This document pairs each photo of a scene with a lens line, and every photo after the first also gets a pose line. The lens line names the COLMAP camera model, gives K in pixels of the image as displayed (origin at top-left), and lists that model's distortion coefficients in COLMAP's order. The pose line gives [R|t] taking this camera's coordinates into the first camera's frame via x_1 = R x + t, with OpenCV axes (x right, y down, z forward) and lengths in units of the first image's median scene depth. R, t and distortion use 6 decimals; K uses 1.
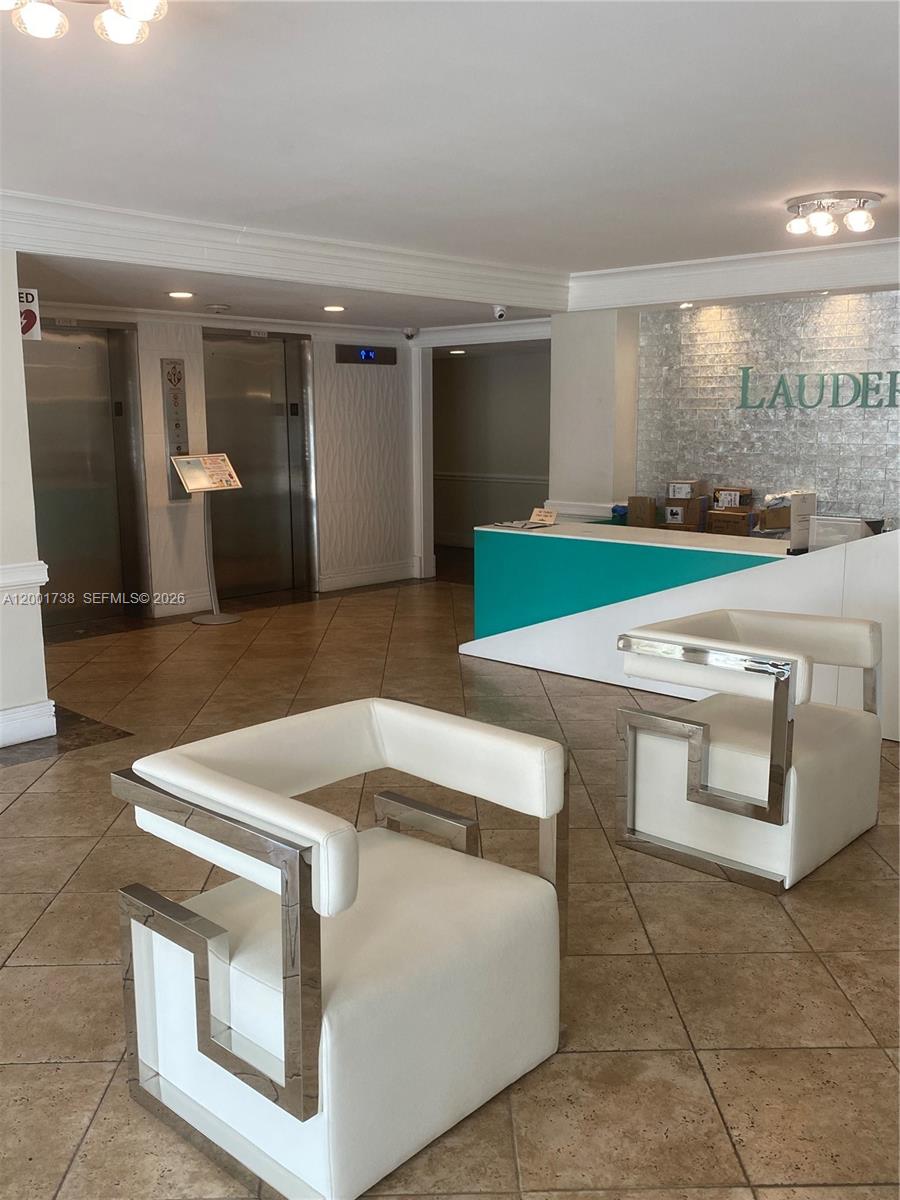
lens RADIAL K [[1050.2, 0, 449.5], [0, 1050.2, 601.7], [0, 0, 1]] dist [0.034603, -0.016226]
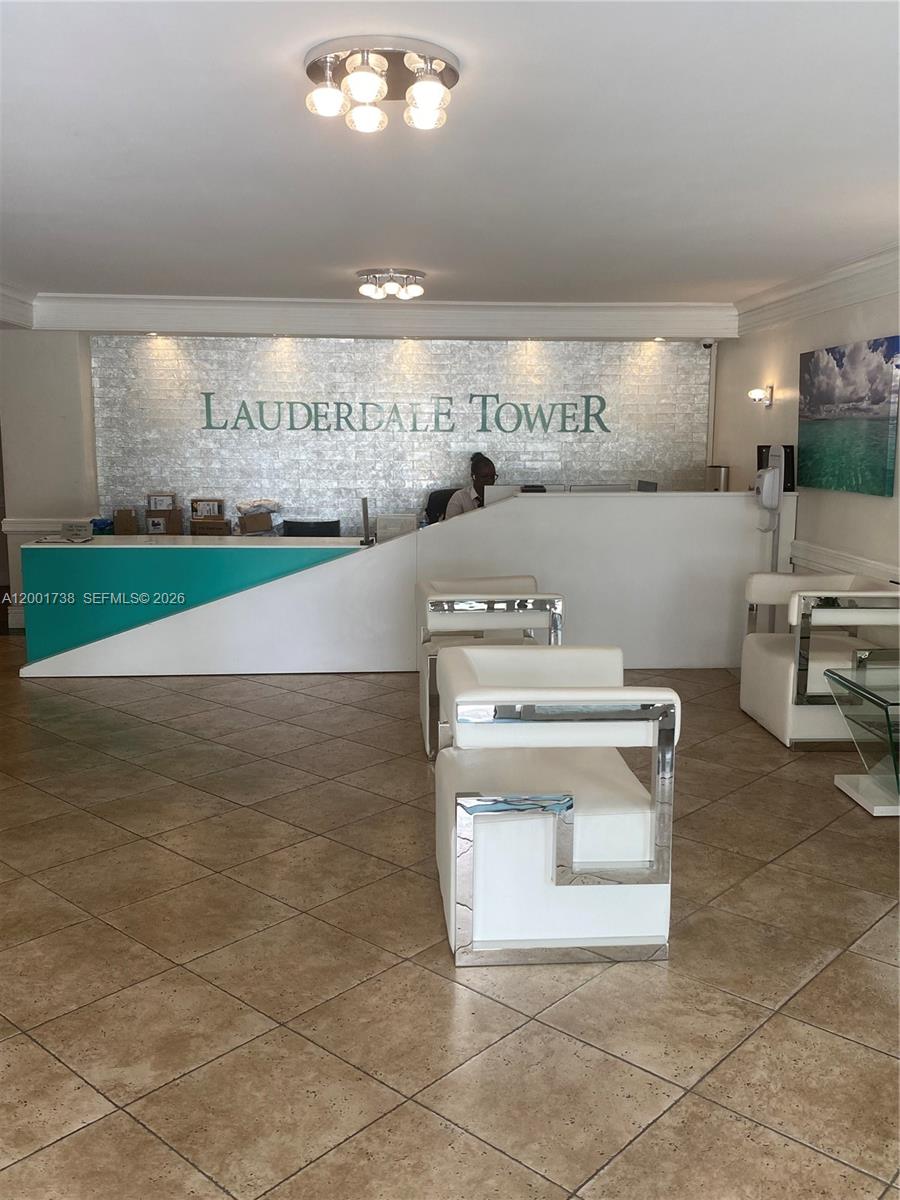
lens RADIAL K [[1050.2, 0, 451.9], [0, 1050.2, 599.0], [0, 0, 1]] dist [0.034603, -0.016226]
pose [[0.687863, -0.101673, 0.718685, -0.402523], [0.117834, 0.992648, 0.027651, -0.001525], [-0.716212, 0.065665, 0.694786, 0.034862]]
